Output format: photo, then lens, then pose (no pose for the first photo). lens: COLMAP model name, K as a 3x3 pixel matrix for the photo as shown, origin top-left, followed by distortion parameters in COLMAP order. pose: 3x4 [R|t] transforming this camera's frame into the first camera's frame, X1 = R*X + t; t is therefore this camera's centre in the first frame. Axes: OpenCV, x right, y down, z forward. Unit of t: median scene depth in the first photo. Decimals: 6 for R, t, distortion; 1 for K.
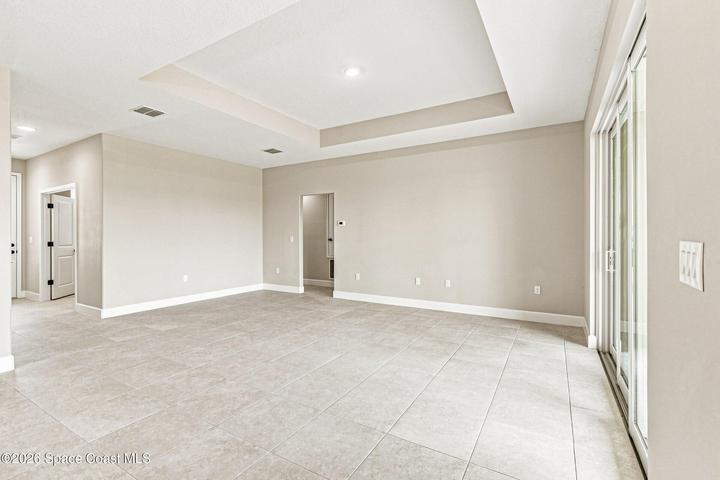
lens RADIAL K [[323.9, 0, 357.4], [0, 323.9, 238.3], [0, 0, 1]] dist [0.006226, 0.000385]
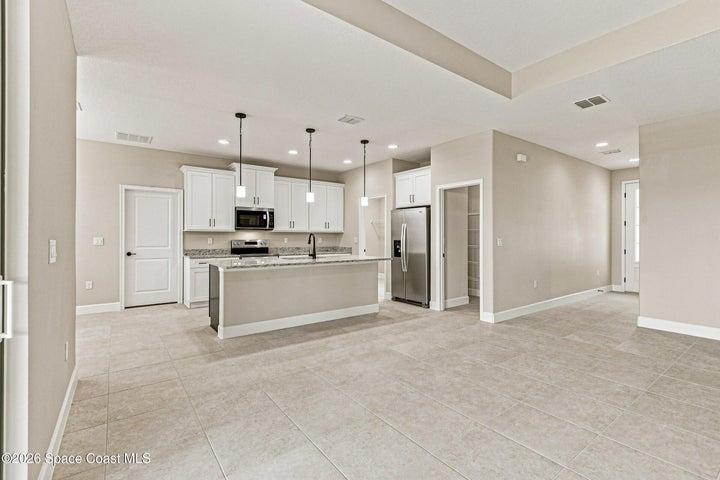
lens RADIAL K [[323.9, 0, 356.2], [0, 323.9, 234.1], [0, 0, 1]] dist [0.006226, 0.000385]
pose [[-0.386051, -0.010298, -0.922420, 0.442802], [-0.006284, 0.999944, -0.008533, -0.002849], [0.922456, 0.002502, -0.386094, 0.708079]]
